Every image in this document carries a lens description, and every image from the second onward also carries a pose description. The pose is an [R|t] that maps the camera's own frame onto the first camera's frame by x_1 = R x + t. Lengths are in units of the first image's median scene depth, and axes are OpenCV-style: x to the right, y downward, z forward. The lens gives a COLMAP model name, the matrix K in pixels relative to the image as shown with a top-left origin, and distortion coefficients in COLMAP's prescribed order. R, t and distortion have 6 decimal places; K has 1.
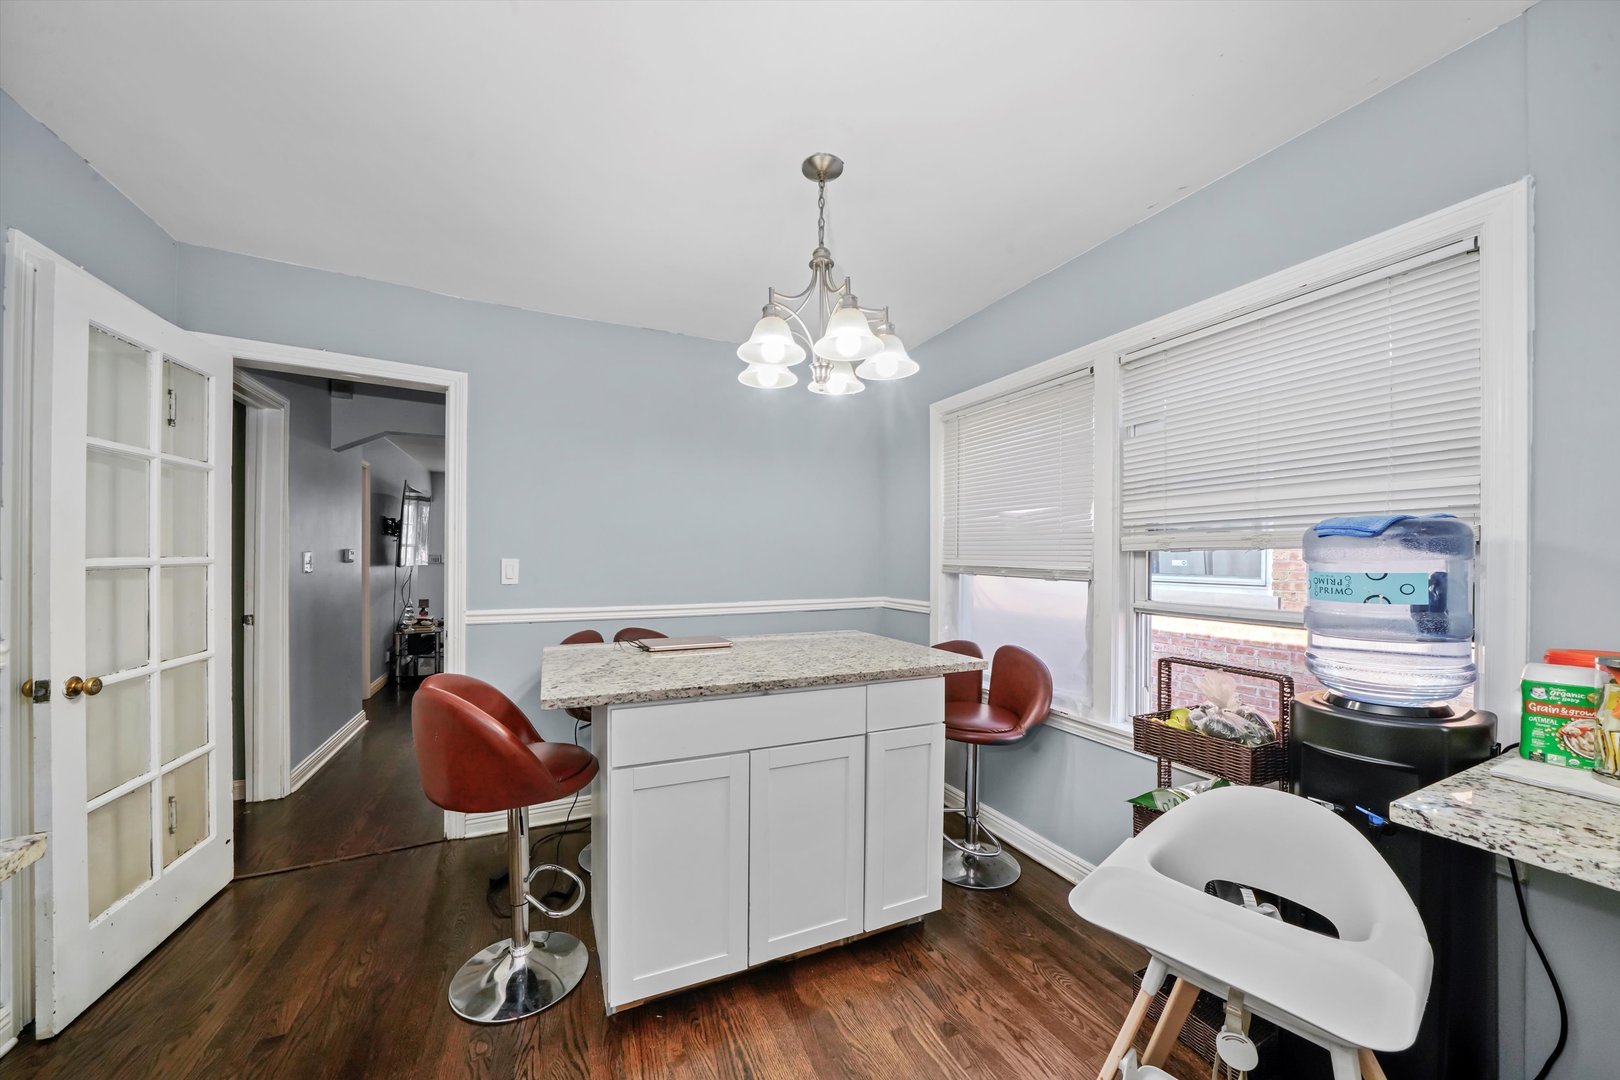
lens RADIAL K [[581.3, 0, 786.9], [0, 581.3, 549.5], [0, 0, 1]] dist [-0.010642, -0.000007]
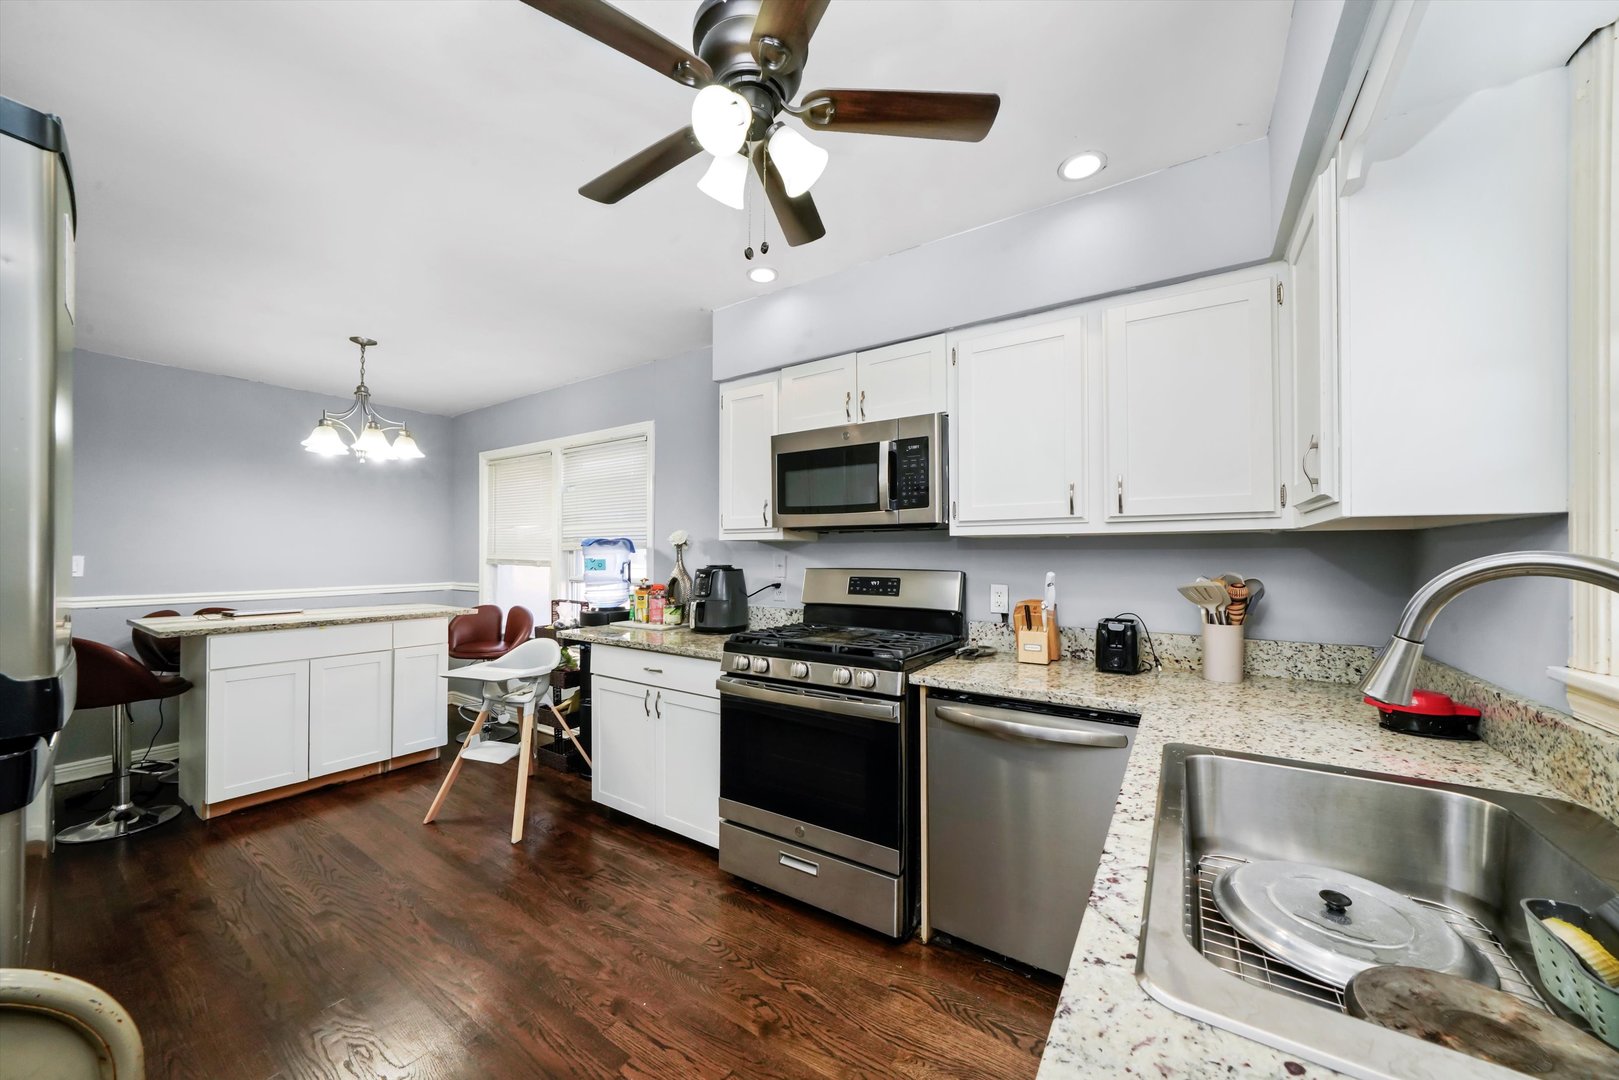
lens RADIAL K [[581.0, 0, 786.4], [0, 581.0, 549.5], [0, 0, 1]] dist [-0.010642, -0.000007]
pose [[0.847916, -0.000319, 0.530131, 0.220155], [-0.004393, 0.999961, 0.007628, -0.021485], [-0.530113, -0.008796, 0.847882, -1.208188]]
